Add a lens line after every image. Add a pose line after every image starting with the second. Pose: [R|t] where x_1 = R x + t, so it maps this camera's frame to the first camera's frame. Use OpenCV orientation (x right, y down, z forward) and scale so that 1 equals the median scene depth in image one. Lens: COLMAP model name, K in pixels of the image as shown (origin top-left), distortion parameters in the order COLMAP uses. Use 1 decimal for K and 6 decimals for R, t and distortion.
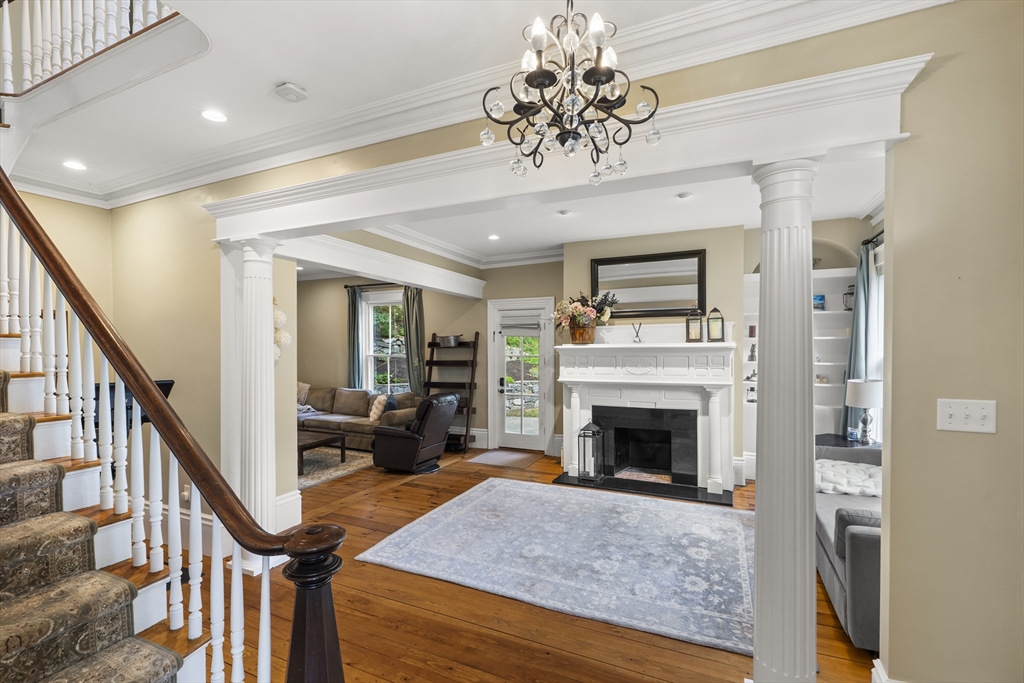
lens RADIAL K [[466.2, 0, 512.3], [0, 466.2, 359.5], [0, 0, 1]] dist [-0.002444, 0.000015]
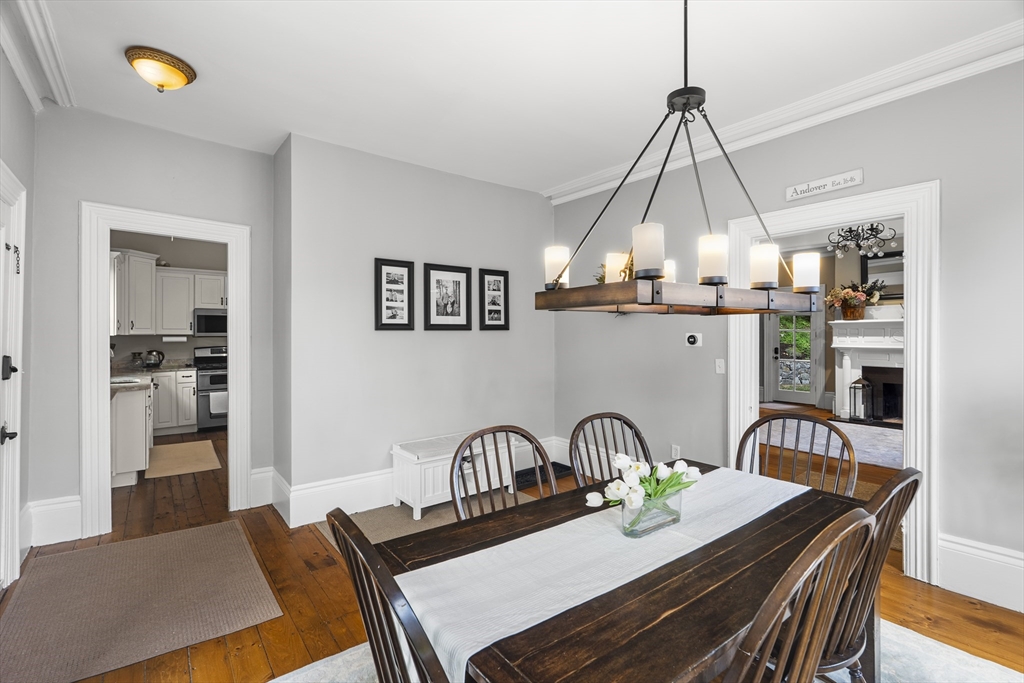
lens RADIAL K [[460.1, 0, 515.2], [0, 460.1, 333.5], [0, 0, 1]] dist [-0.003374, -0.000049]
pose [[0.892793, 0.004632, -0.450443, -0.127505], [-0.015304, 0.999682, -0.020053, 0.049693], [0.450206, 0.024797, 0.892580, -0.640499]]
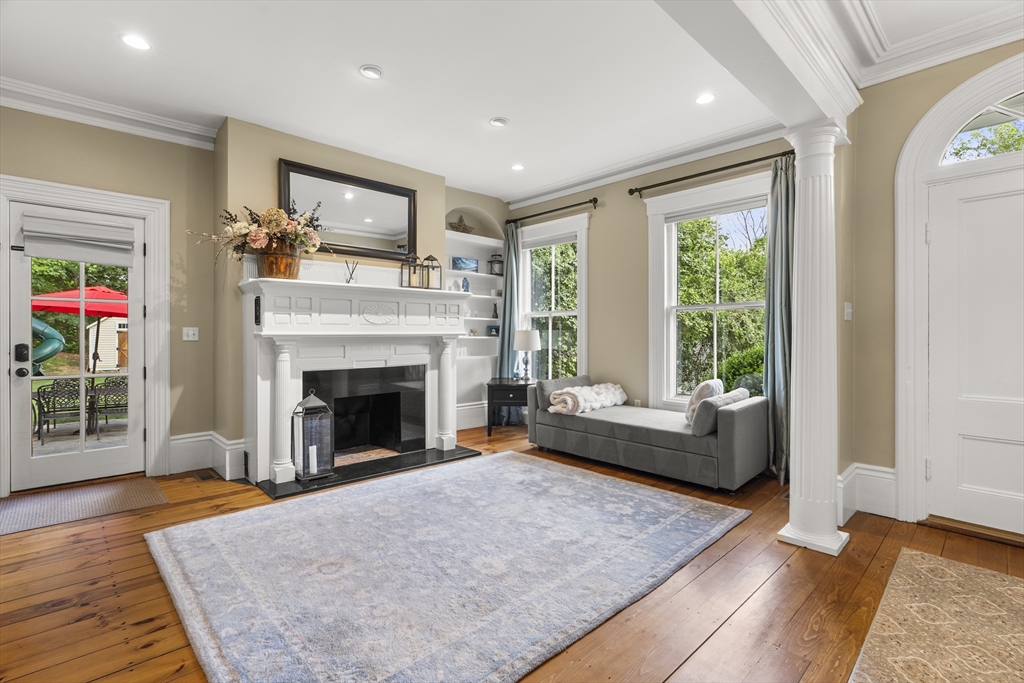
lens RADIAL K [[468.5, 0, 513.8], [0, 468.5, 336.5], [0, 0, 1]] dist [-0.003667, 0.000710]
pose [[0.367987, 0.001897, 0.929829, -0.372048], [0.023377, 0.999663, -0.011291, 0.065356], [-0.929537, 0.025891, 0.367819, 0.480556]]
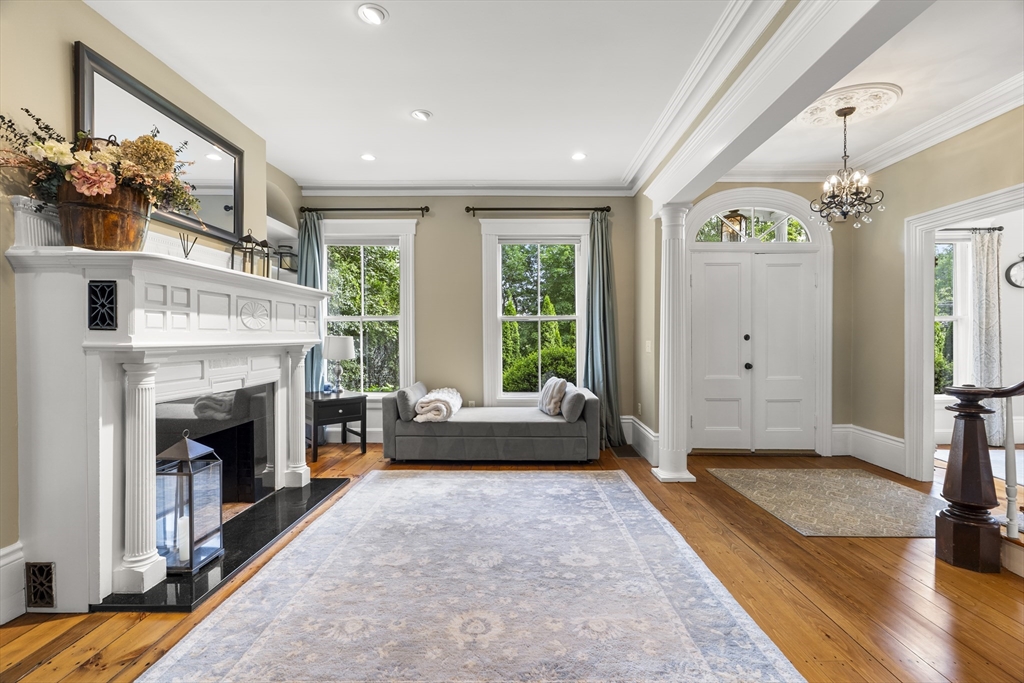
lens RADIAL K [[462.3, 0, 512.0], [0, 462.3, 341.5], [0, 0, 1]] dist [-0.002642, 0.000682]
pose [[-0.407408, 0.000654, 0.913246, -0.368341], [0.029778, 0.999478, 0.012568, 0.047381], [-0.912761, 0.032315, -0.407215, 0.913781]]
